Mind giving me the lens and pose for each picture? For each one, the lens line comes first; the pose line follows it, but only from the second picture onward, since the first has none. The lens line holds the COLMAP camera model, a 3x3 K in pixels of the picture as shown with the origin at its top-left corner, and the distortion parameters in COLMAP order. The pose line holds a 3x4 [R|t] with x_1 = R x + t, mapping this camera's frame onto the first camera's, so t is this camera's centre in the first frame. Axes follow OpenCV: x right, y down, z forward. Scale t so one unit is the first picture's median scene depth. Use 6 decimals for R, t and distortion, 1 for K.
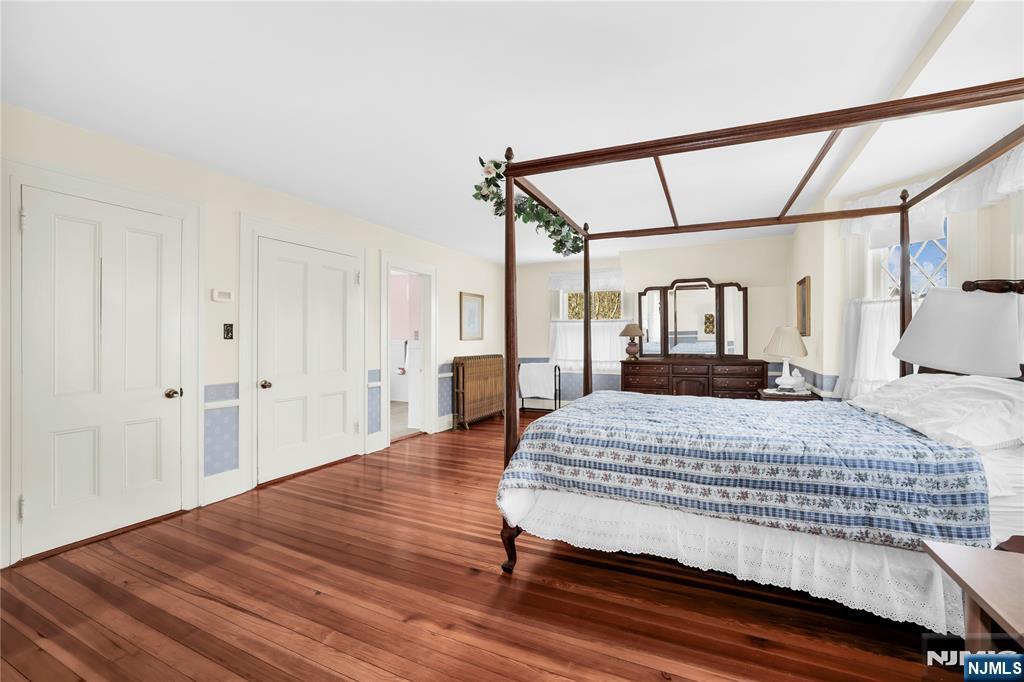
lens RADIAL K [[445.7, 0, 512.9], [0, 445.7, 335.9], [0, 0, 1]] dist [-0.045807, 0.017570]
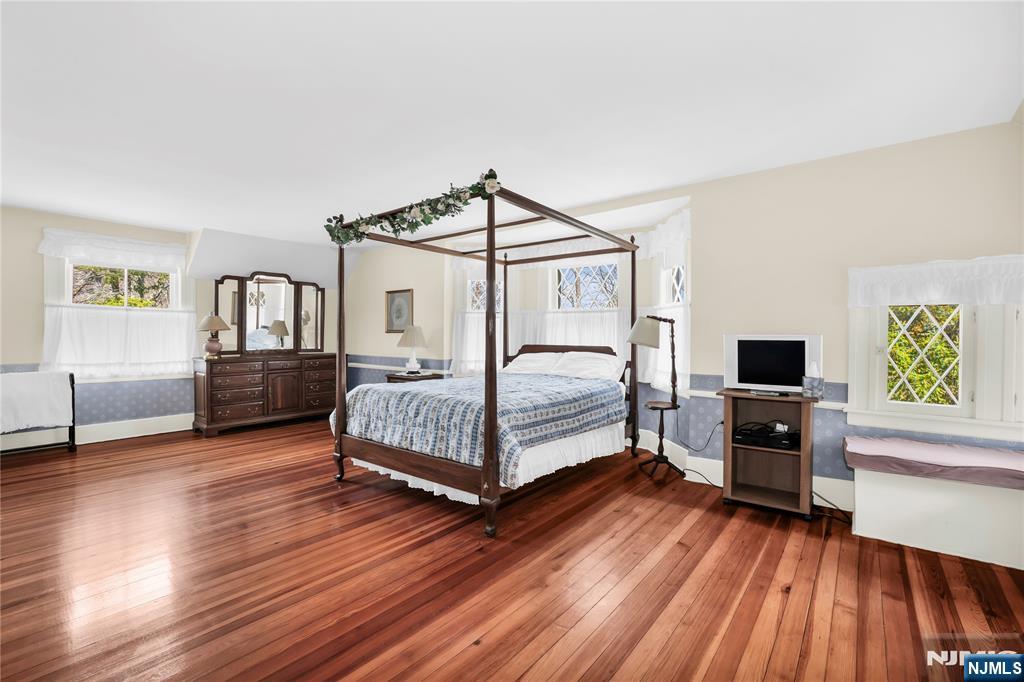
lens RADIAL K [[445.7, 0, 512.9], [0, 445.7, 335.9], [0, 0, 1]] dist [-0.045807, 0.017570]
pose [[0.230423, 0.000633, 0.973090, -0.742190], [-0.011770, 0.999928, 0.002137, 0.003996], [-0.973019, -0.011945, 0.230414, 0.451101]]
